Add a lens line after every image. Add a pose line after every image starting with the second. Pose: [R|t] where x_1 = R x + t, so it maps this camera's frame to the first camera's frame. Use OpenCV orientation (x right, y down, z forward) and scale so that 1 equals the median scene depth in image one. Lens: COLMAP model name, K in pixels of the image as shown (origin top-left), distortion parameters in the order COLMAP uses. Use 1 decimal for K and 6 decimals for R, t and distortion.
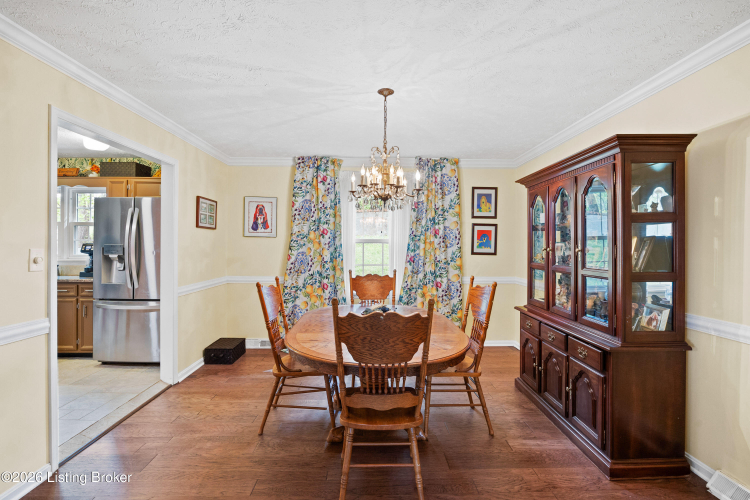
lens RADIAL K [[341.5, 0, 372.6], [0, 341.5, 248.6], [0, 0, 1]] dist [-0.006129, -0.000117]
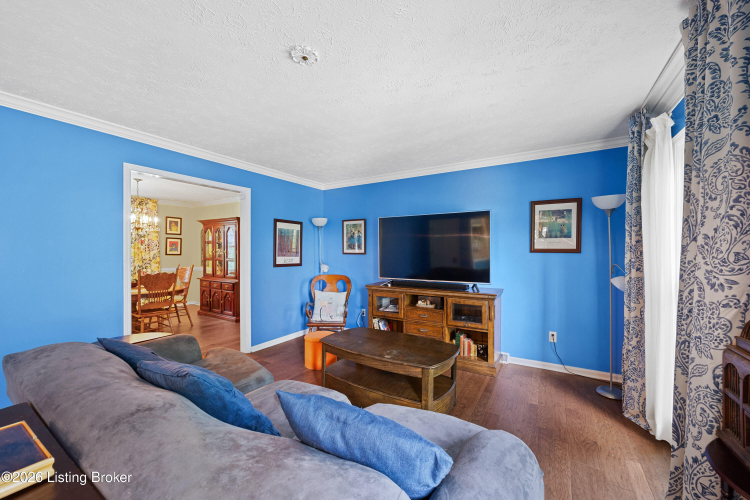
lens RADIAL K [[299.2, 0, 382.4], [0, 299.2, 253.6], [0, 0, 1]] dist [0.005247, -0.000982]
pose [[0.520568, -0.009920, 0.853762, -0.576888], [0.006573, 0.999949, 0.007611, 0.006903], [-0.853795, 0.001649, 0.520607, -0.969151]]
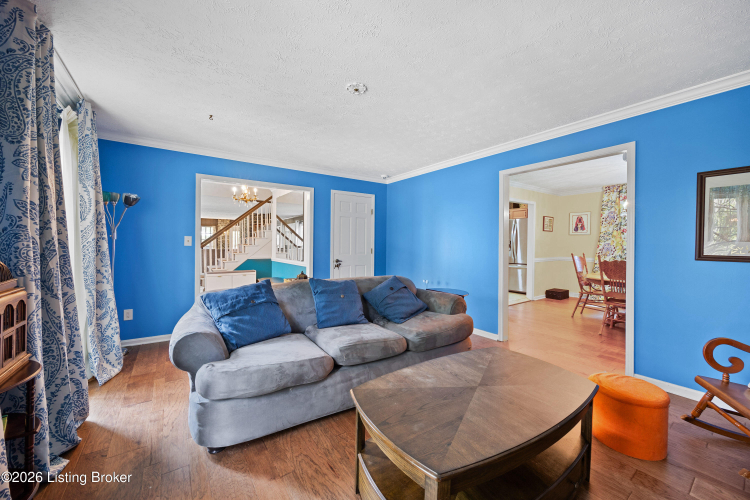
lens RADIAL K [[299.2, 0, 377.6], [0, 299.2, 247.5], [0, 0, 1]] dist [0.005247, -0.000982]
pose [[0.578315, 0.006401, -0.815789, 0.420467], [-0.009002, 0.999958, 0.001464, 0.047311], [0.815764, 0.006497, 0.578348, -0.946985]]
